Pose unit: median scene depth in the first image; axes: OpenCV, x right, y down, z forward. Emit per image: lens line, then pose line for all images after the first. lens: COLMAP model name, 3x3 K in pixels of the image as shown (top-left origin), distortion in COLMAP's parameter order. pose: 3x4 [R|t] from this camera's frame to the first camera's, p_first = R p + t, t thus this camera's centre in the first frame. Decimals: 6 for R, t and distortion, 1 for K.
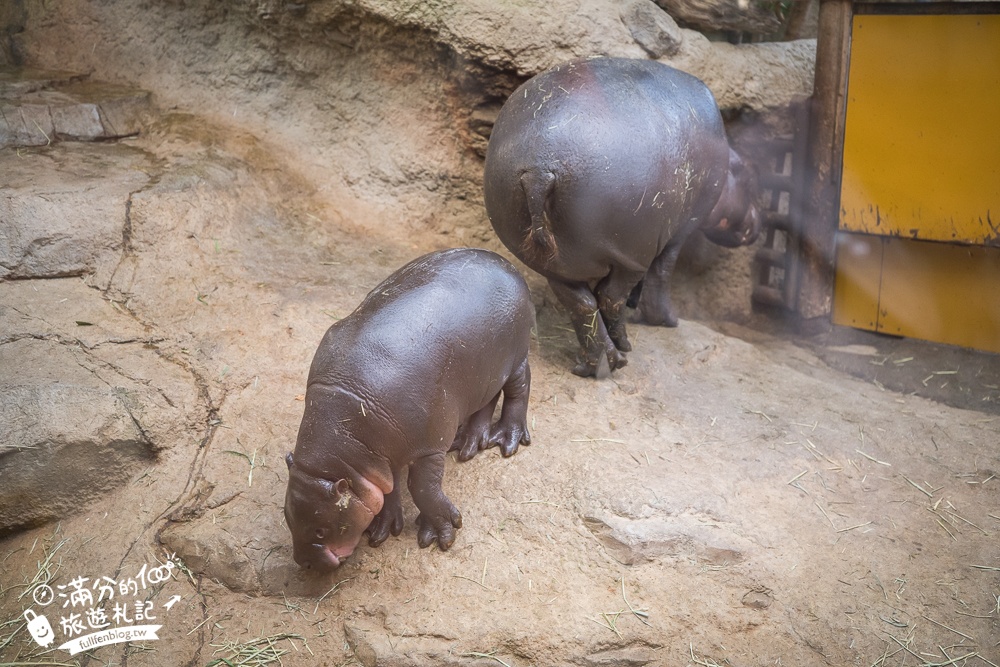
lens RADIAL K [[1092.9, 0, 500.4], [0, 1092.9, 336.1], [0, 0, 1]] dist [-0.003309, 0.000000]
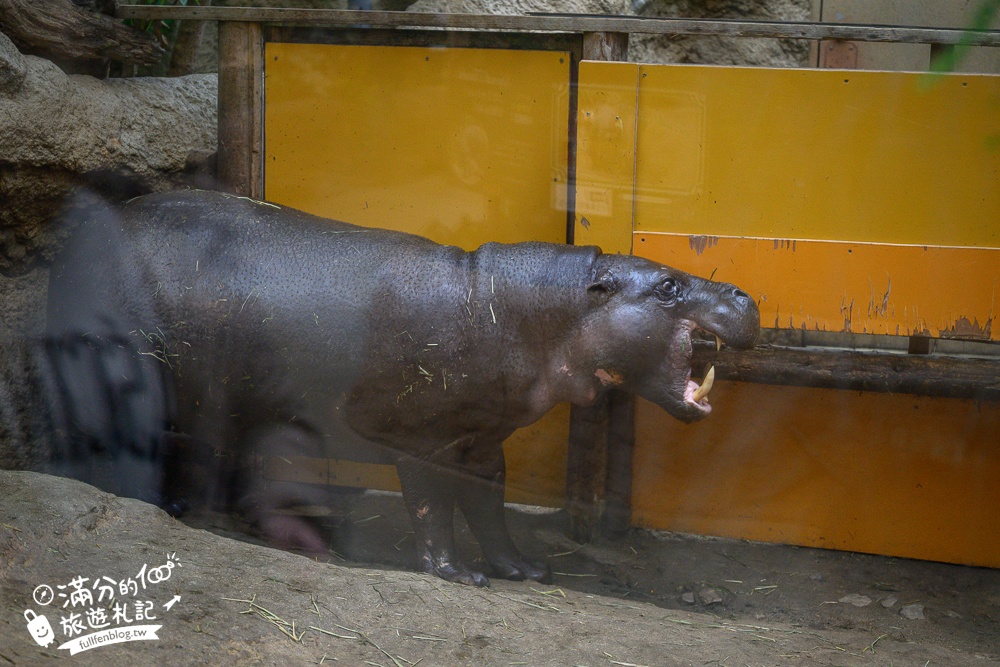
lens RADIAL K [[2006.2, 0, 500.7], [0, 2006.2, 333.5], [0, 0, 1]] dist [-0.022173, 0.000000]
pose [[0.914175, -0.028721, 0.404300, -0.071701], [0.083059, 0.989592, -0.117509, 0.061430], [-0.396717, 0.141005, 0.907046, -0.223810]]
